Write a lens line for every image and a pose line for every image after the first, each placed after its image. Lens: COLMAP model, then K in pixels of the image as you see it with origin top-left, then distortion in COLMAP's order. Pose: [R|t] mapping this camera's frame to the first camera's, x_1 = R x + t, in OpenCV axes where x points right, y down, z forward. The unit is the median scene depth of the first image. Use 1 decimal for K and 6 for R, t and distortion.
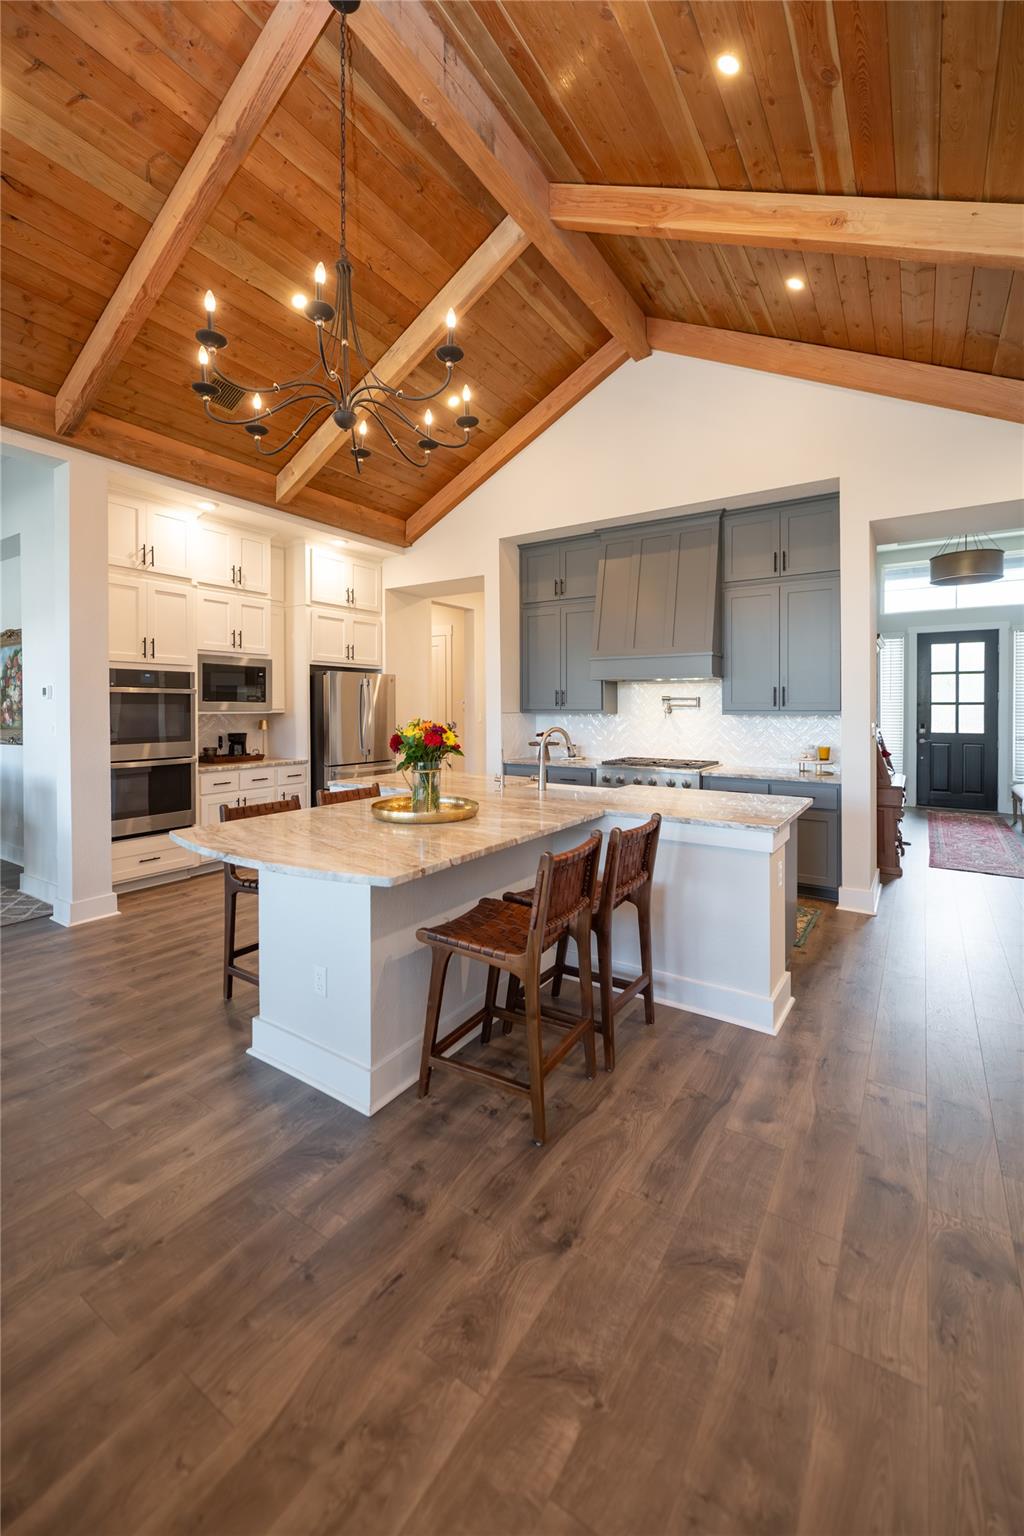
lens RADIAL K [[626.9, 0, 493.5], [0, 626.9, 710.6], [0, 0, 1]] dist [0.003300, -0.001857]
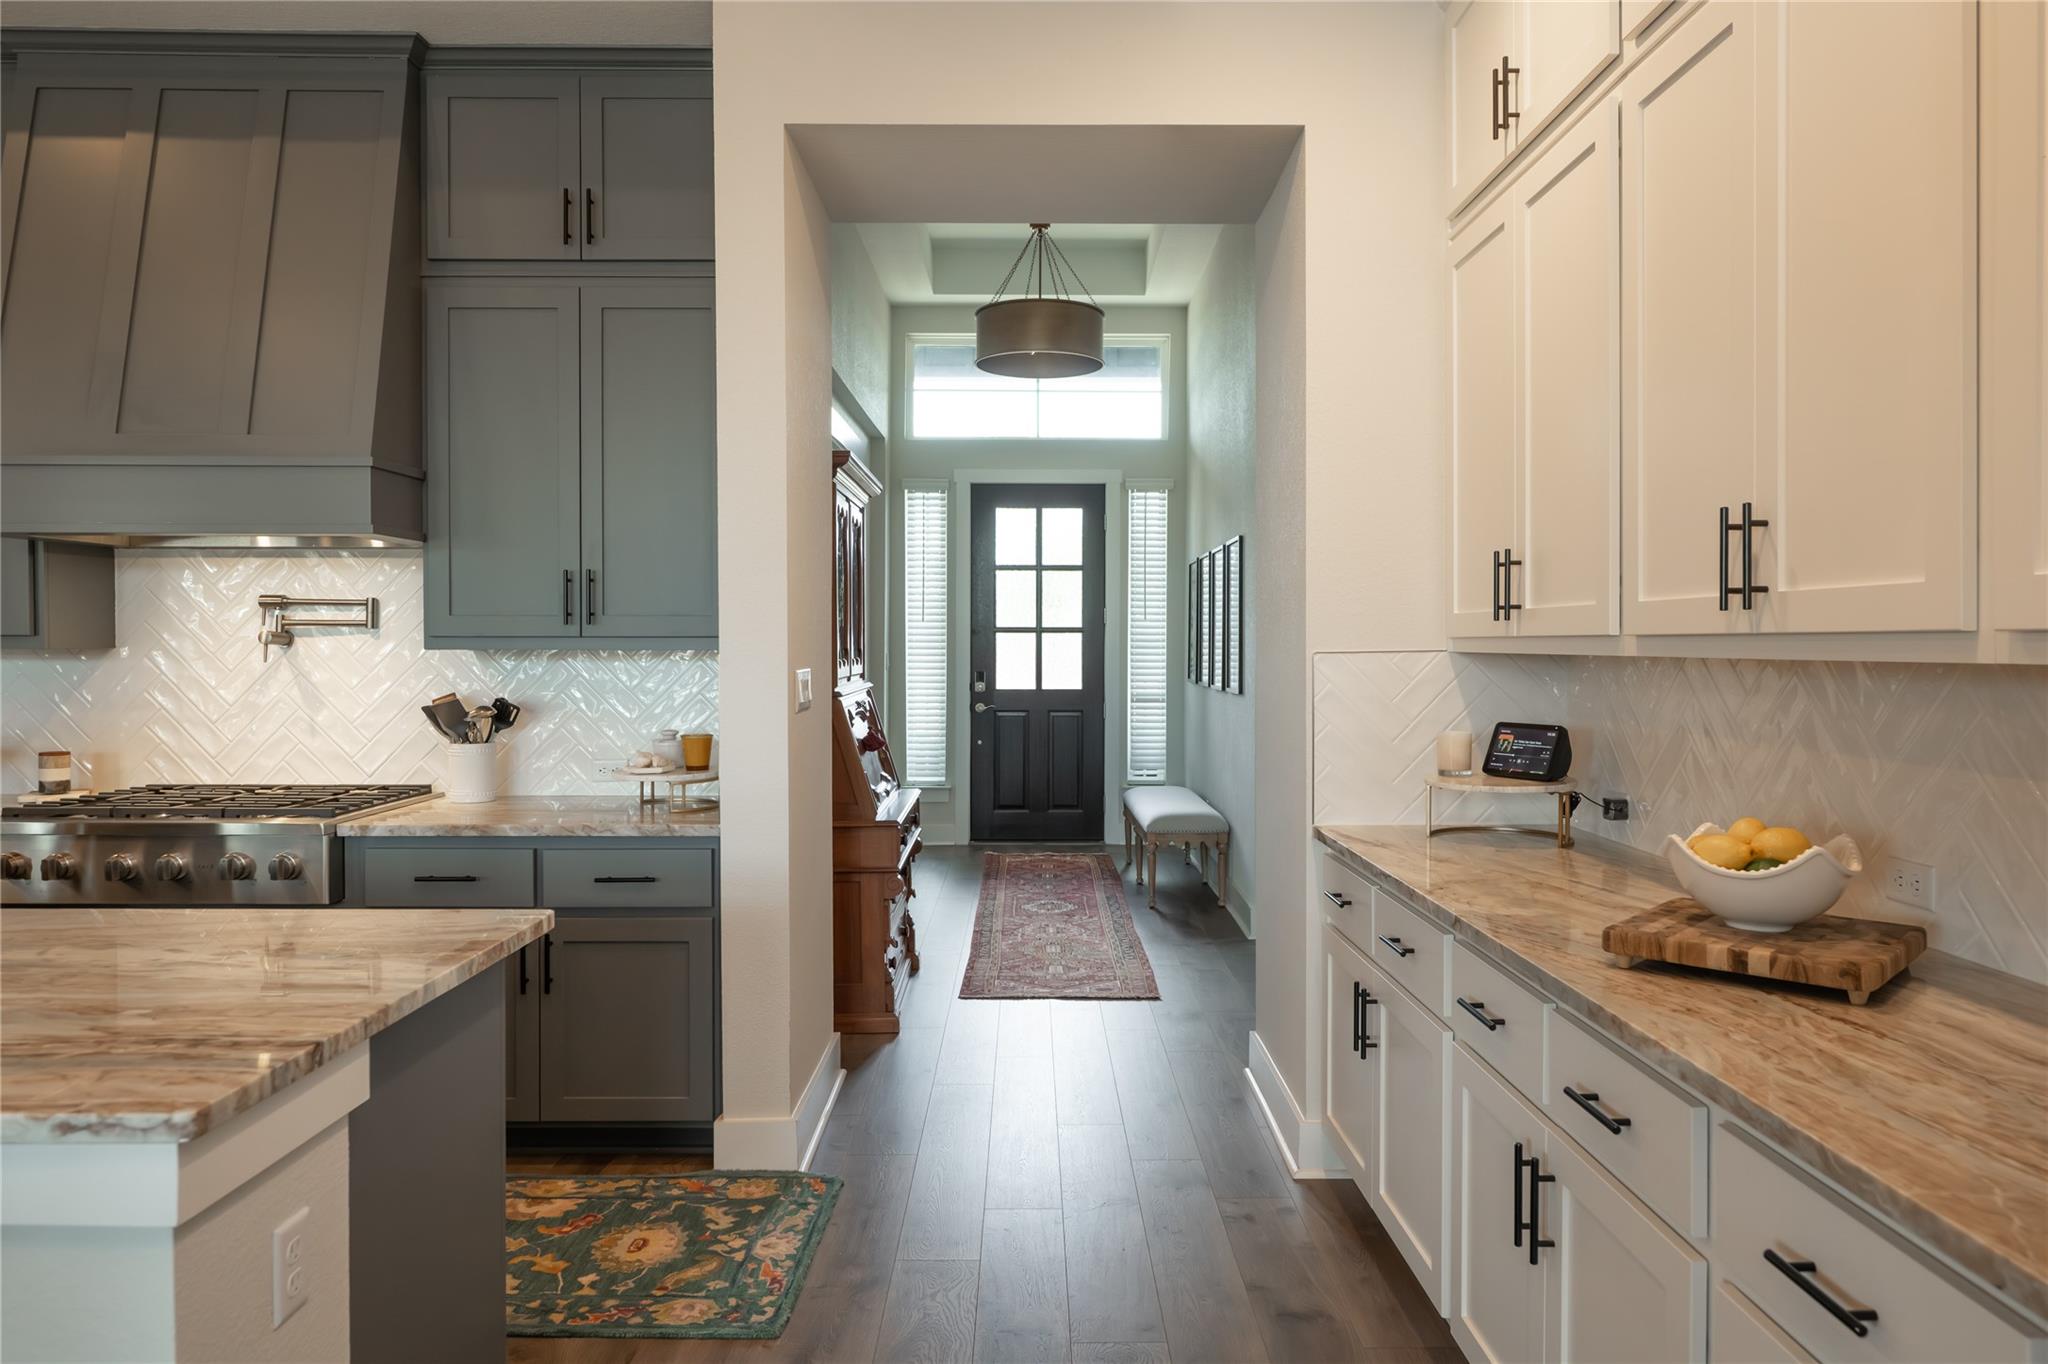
lens RADIAL K [[1305.0, 0, 1049.9], [0, 1305.0, 662.3], [0, 0, 1]] dist [-0.009518, -0.000467]
pose [[0.820226, -0.008887, 0.571971, 0.234224], [0.005300, 0.999954, 0.007936, 0.009084], [-0.572015, -0.003478, 0.820236, 0.227349]]
